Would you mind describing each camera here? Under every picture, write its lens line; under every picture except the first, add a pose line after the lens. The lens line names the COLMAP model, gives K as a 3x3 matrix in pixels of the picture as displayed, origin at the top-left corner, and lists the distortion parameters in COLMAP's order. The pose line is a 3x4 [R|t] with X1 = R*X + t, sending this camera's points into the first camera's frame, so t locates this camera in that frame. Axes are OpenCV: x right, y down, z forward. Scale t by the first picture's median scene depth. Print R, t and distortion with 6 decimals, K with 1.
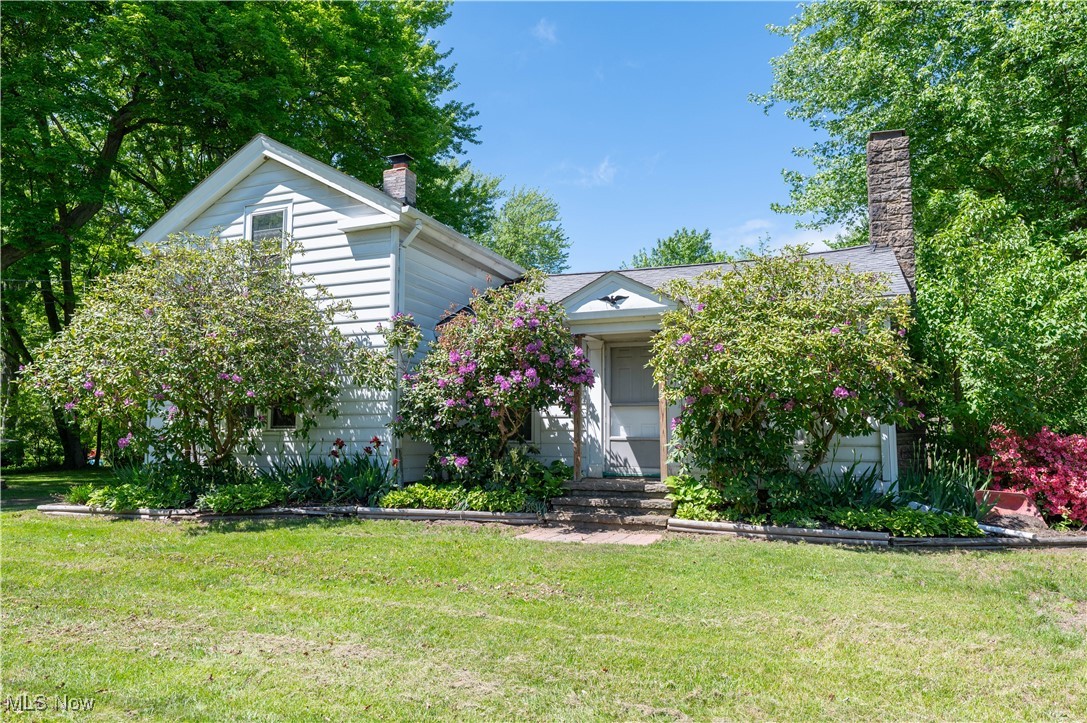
lens RADIAL K [[732.4, 0, 532.2], [0, 732.4, 356.6], [0, 0, 1]] dist [-0.000079, -0.000089]
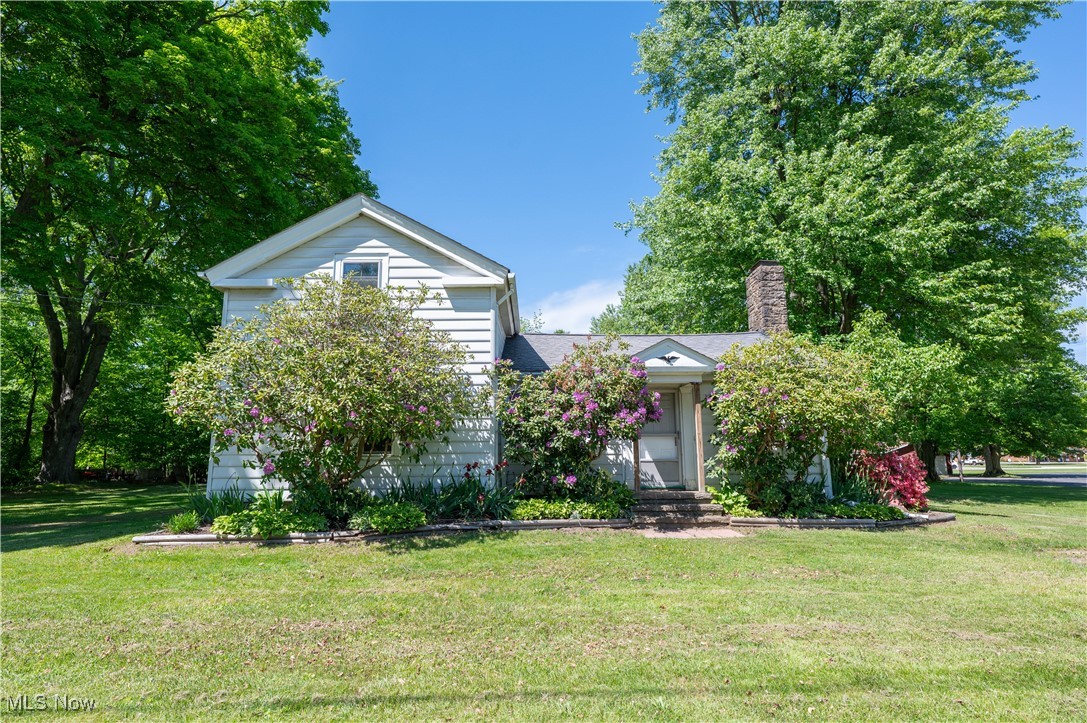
lens RADIAL K [[561.2, 0, 543.5], [0, 561.2, 361.5], [0, 0, 1]] dist [-0.000888, -0.000026]
pose [[0.919675, 0.058894, 0.388240, -0.522780], [-0.035353, 0.997092, -0.067508, 0.007089], [-0.391087, 0.048360, 0.919082, 0.120715]]
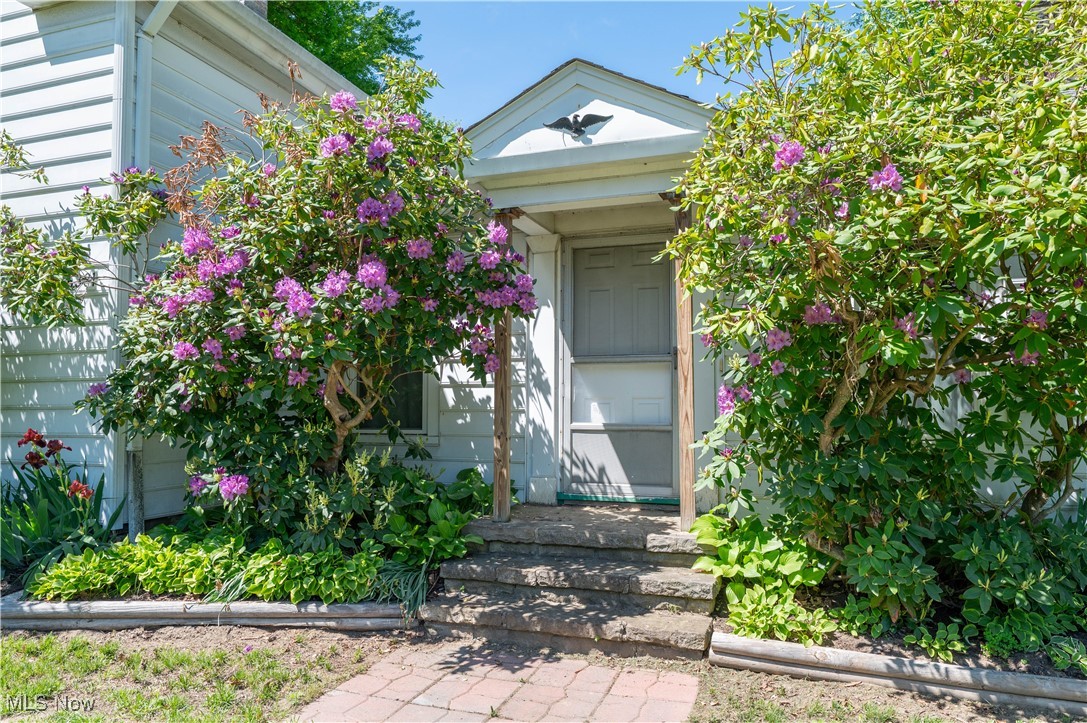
lens RADIAL K [[747.1, 0, 543.5], [0, 747.1, 361.5], [0, 0, 1]] dist [-0.003330, -0.000002]
pose [[0.998023, -0.001281, 0.062840, 0.060688], [-0.001850, 0.998761, 0.049734, 0.045572], [-0.062825, -0.049752, 0.996784, 0.541161]]
